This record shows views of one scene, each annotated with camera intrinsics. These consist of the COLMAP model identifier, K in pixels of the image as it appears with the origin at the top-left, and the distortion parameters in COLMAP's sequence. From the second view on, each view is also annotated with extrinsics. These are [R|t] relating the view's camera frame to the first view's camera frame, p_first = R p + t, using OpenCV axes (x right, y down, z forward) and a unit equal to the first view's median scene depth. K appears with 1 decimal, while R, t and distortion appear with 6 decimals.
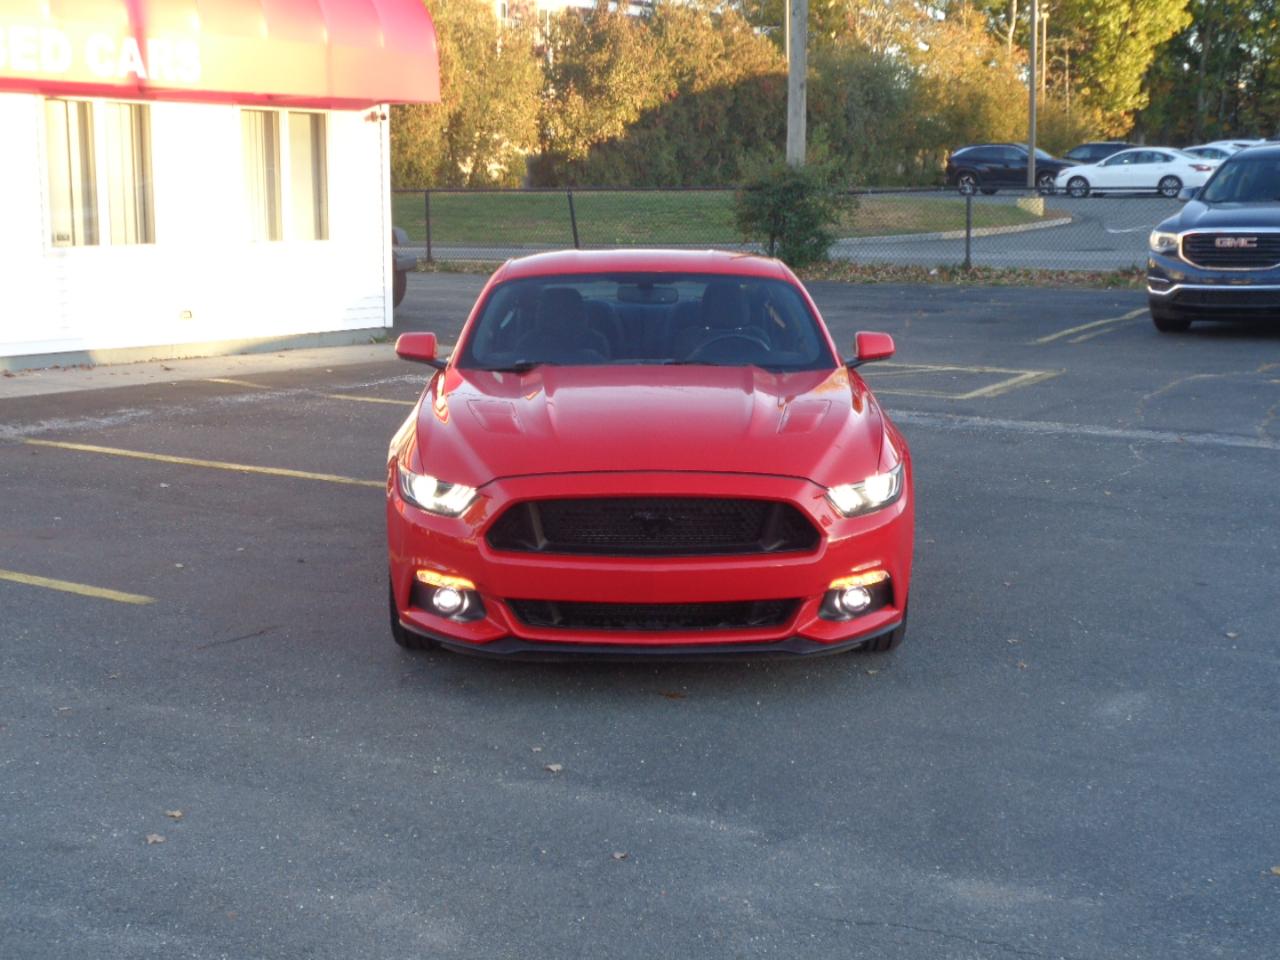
lens RADIAL K [[1949.1, 0, 640.0], [0, 1949.1, 480.0], [0, 0, 1]] dist [-0.017653, 0.164741]
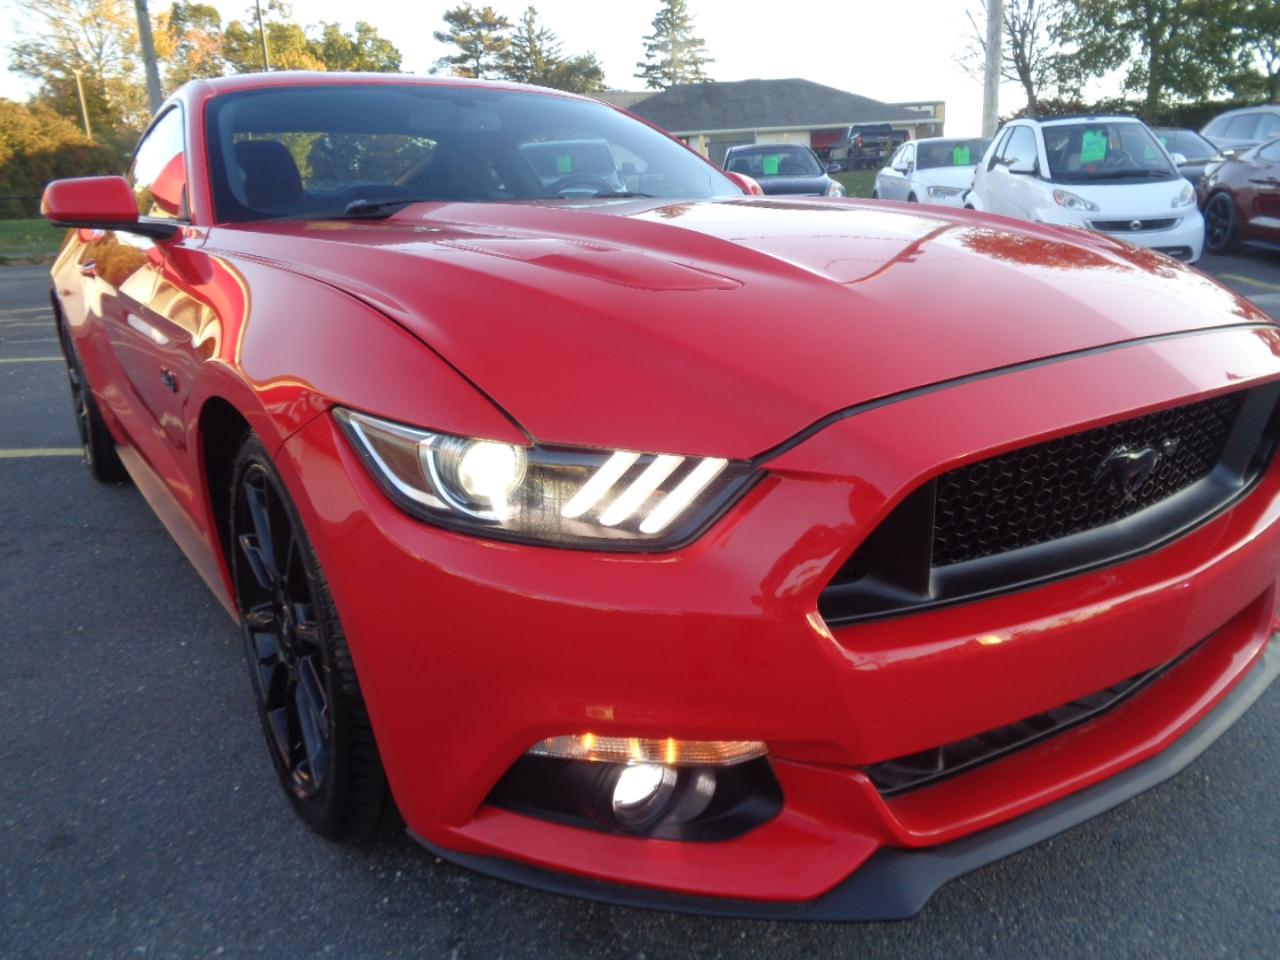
lens RADIAL K [[959.0, 0, 640.0], [0, 959.0, 480.0], [0, 0, 1]] dist [0.000981, 0.000880]
pose [[0.826941, -0.176591, 0.533838, -0.023086], [0.117610, 0.982725, 0.142898, -0.002154], [-0.549851, -0.055384, 0.833425, 0.110727]]
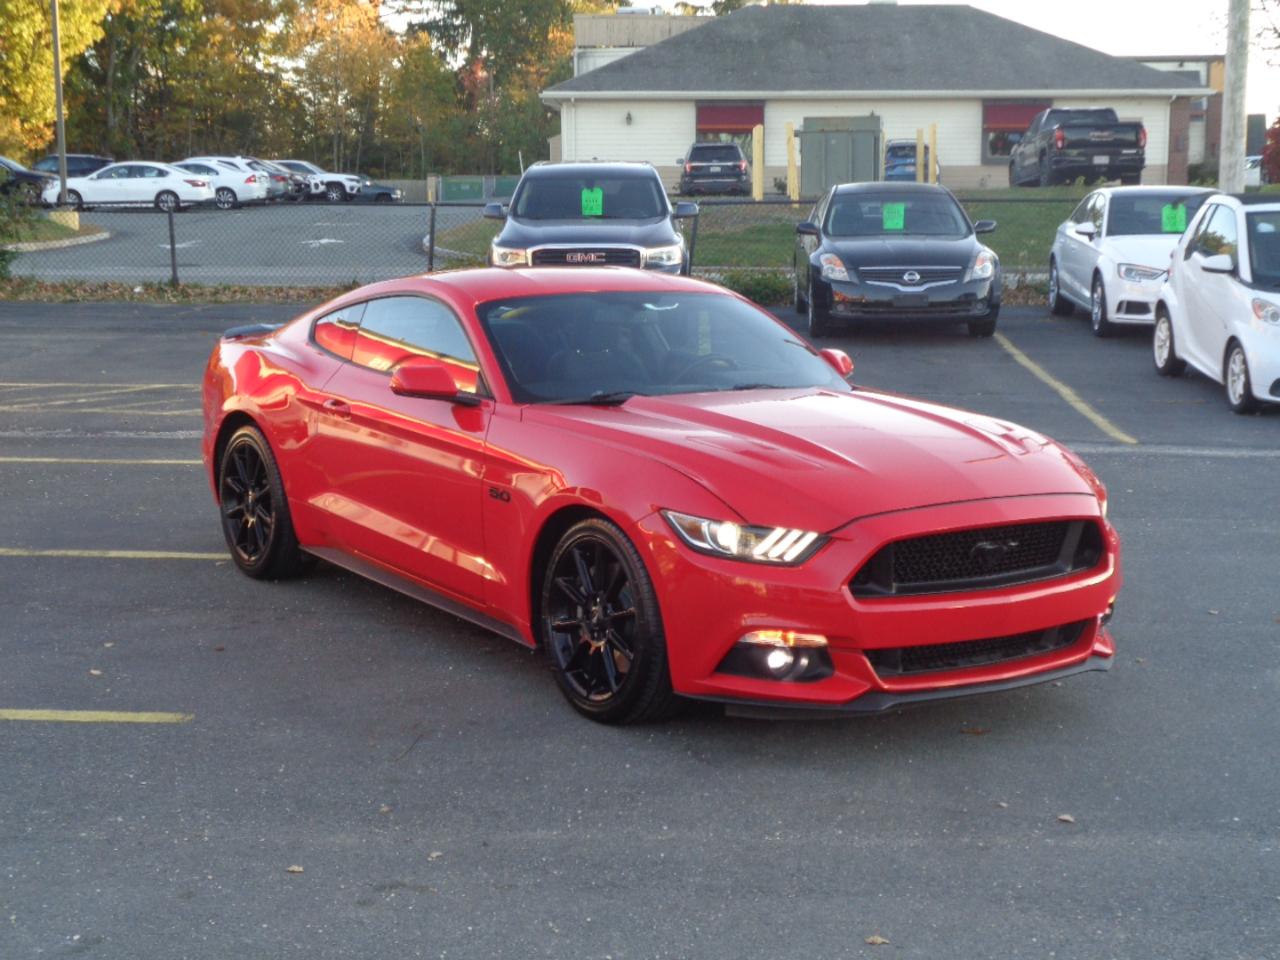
lens RADIAL K [[1949.1, 0, 640.0], [0, 1949.1, 480.0], [0, 0, 1]] dist [-0.017653, 0.164741]
pose [[0.832264, -0.066851, 0.550334, -0.082309], [0.070802, 0.997391, 0.014083, -0.004959], [-0.549840, 0.027244, 0.834826, 0.036487]]
